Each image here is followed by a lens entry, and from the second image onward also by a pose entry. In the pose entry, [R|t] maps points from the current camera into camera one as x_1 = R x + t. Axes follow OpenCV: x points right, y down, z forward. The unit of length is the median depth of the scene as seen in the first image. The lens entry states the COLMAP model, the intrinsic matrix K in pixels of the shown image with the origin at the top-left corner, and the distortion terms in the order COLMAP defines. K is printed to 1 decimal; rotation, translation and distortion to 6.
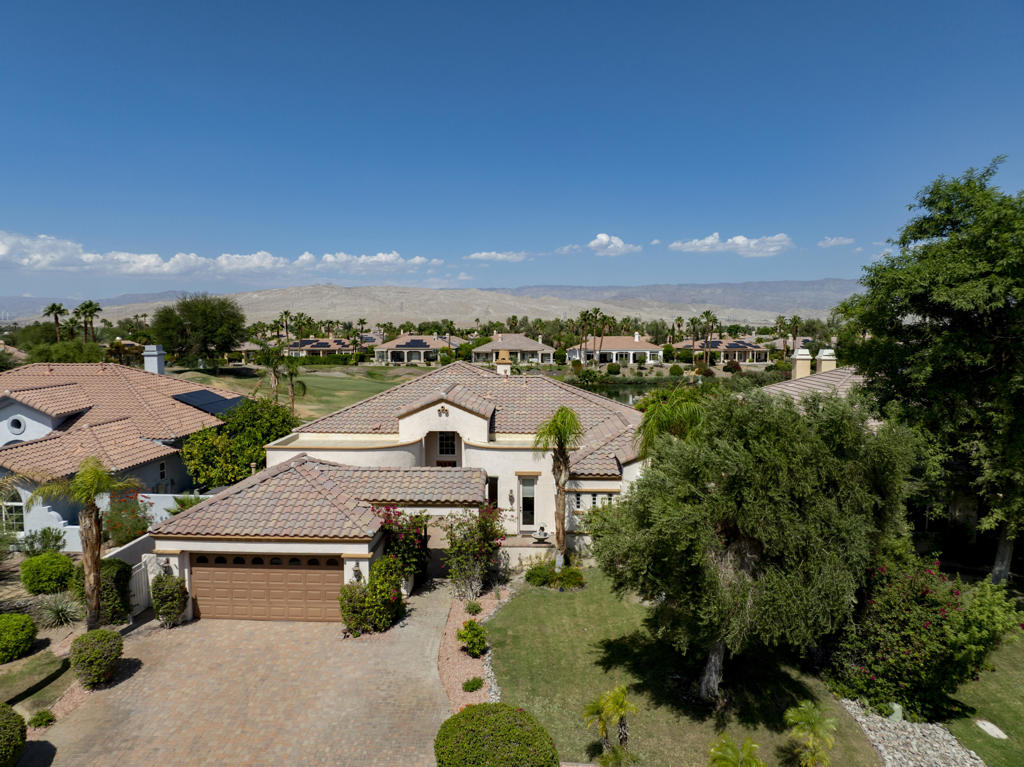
lens RADIAL K [[717.3, 0, 512.0], [0, 717.3, 383.5], [0, 0, 1]] dist [-0.052018, 0.029434]
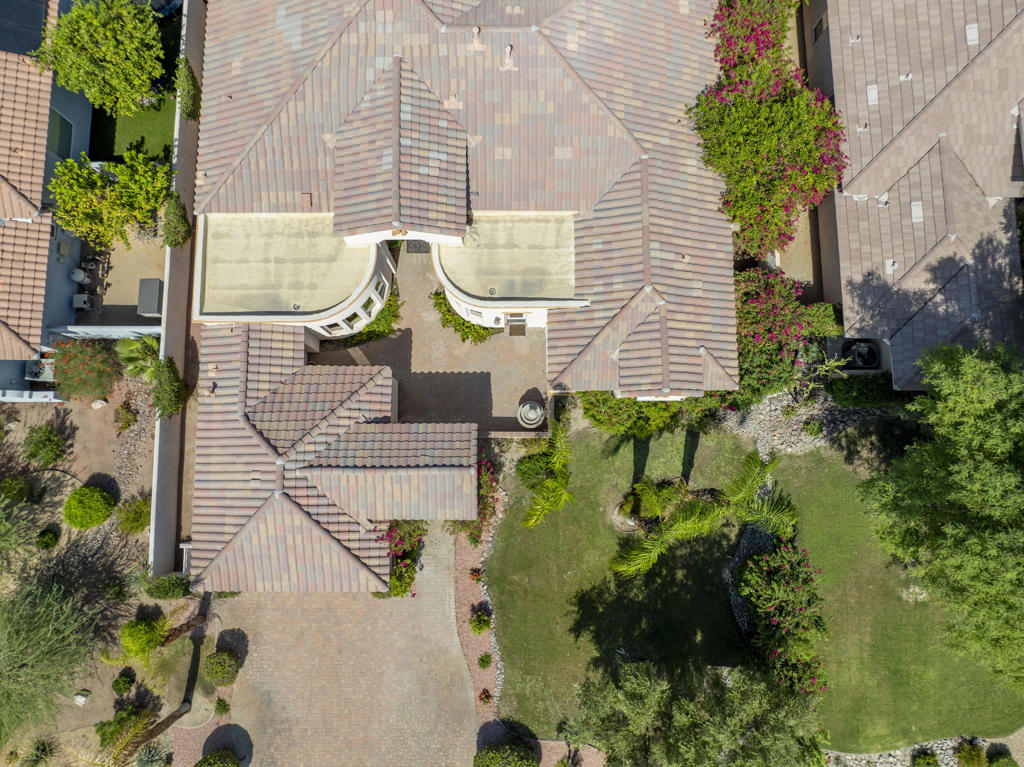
lens RADIAL K [[717.0, 0, 512.0], [0, 717.0, 383.5], [0, 0, 1]] dist [-0.042182, 0.004940]
pose [[0.999258, -0.037804, 0.007420, 0.007264], [0.000423, 0.203362, 0.979104, -0.680741], [-0.038523, -0.978374, 0.203227, 0.743512]]
